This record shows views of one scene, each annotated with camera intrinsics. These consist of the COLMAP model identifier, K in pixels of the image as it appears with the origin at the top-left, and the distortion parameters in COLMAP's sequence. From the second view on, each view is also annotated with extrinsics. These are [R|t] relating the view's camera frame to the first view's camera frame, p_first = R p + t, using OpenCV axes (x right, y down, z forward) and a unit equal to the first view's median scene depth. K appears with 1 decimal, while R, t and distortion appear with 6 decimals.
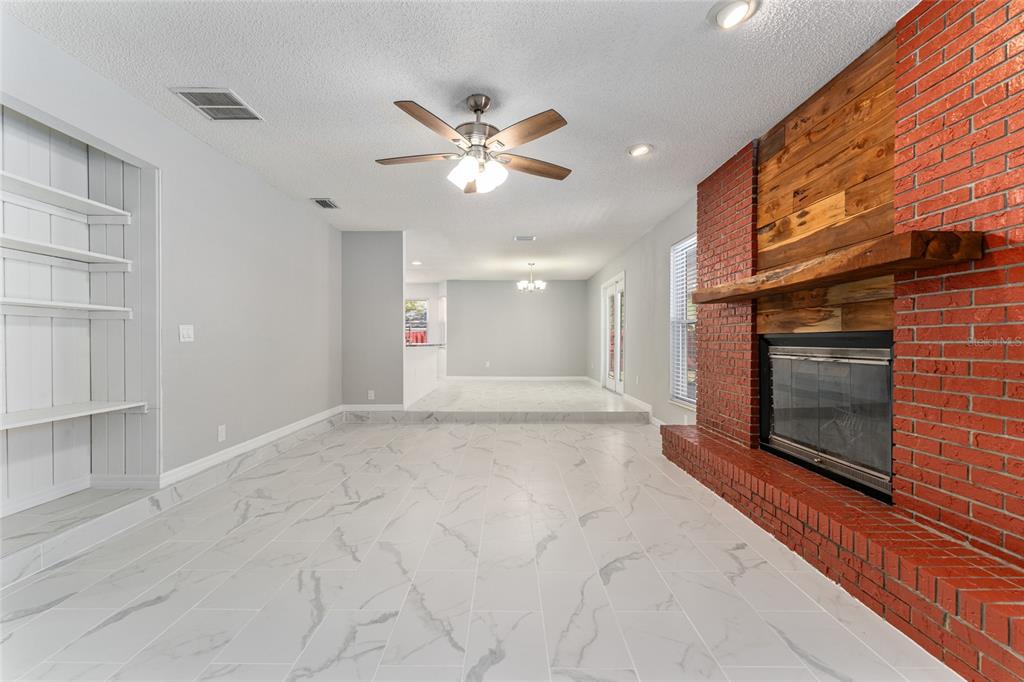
lens RADIAL K [[411.6, 0, 507.1], [0, 411.6, 347.0], [0, 0, 1]] dist [0.000444, -0.000022]
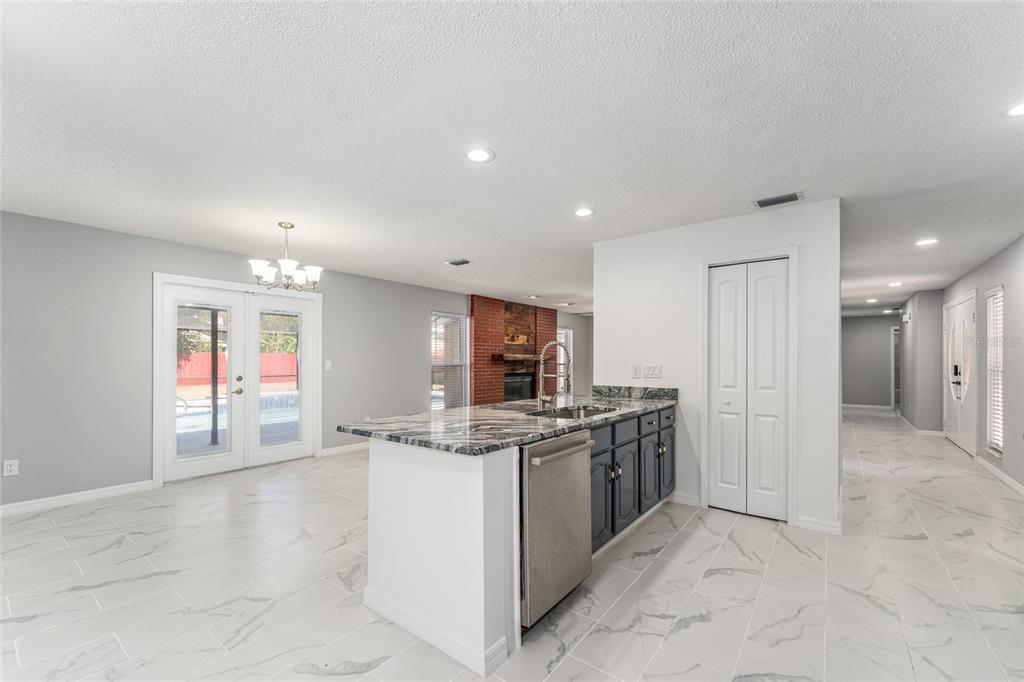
lens RADIAL K [[423.8, 0, 510.5], [0, 423.8, 357.9], [0, 0, 1]] dist [0.001683, 0.000066]
pose [[-0.793695, 0.002031, 0.608312, -1.301563], [0.005384, 0.999979, 0.003686, -0.166380], [-0.608292, 0.006201, -0.793689, 3.736354]]
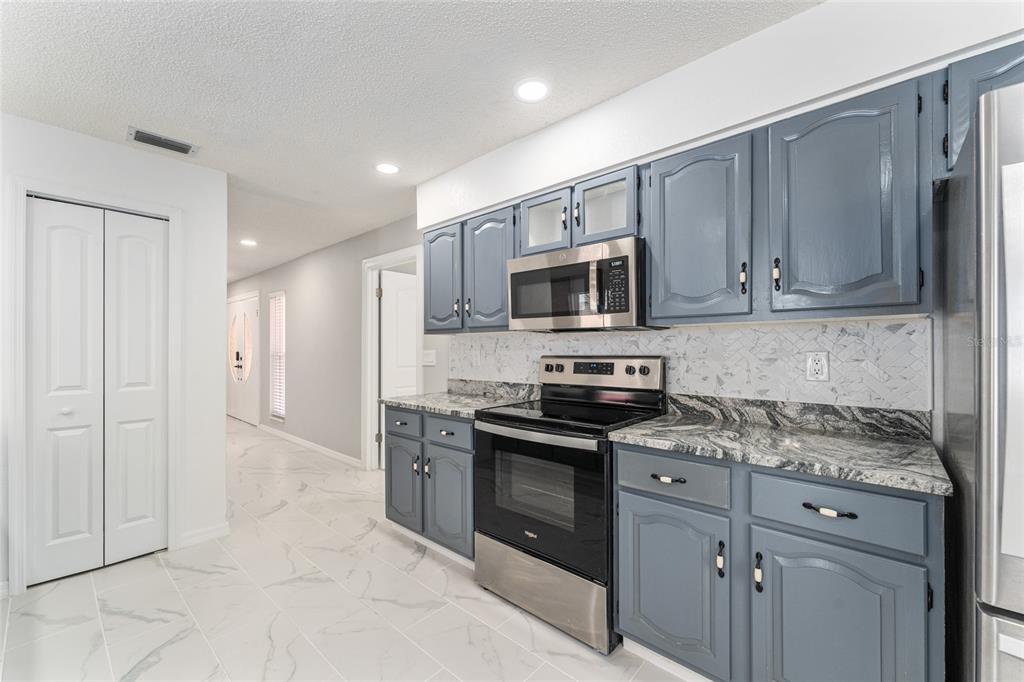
lens RADIAL K [[411.6, 0, 507.1], [0, 411.6, 347.0], [0, 0, 1]] dist [0.000444, -0.000022]
pose [[-0.668248, -0.000570, -0.743939, -0.995617], [-0.006700, 0.999964, 0.005252, -0.161779], [0.743909, 0.008495, -0.668227, 3.494325]]
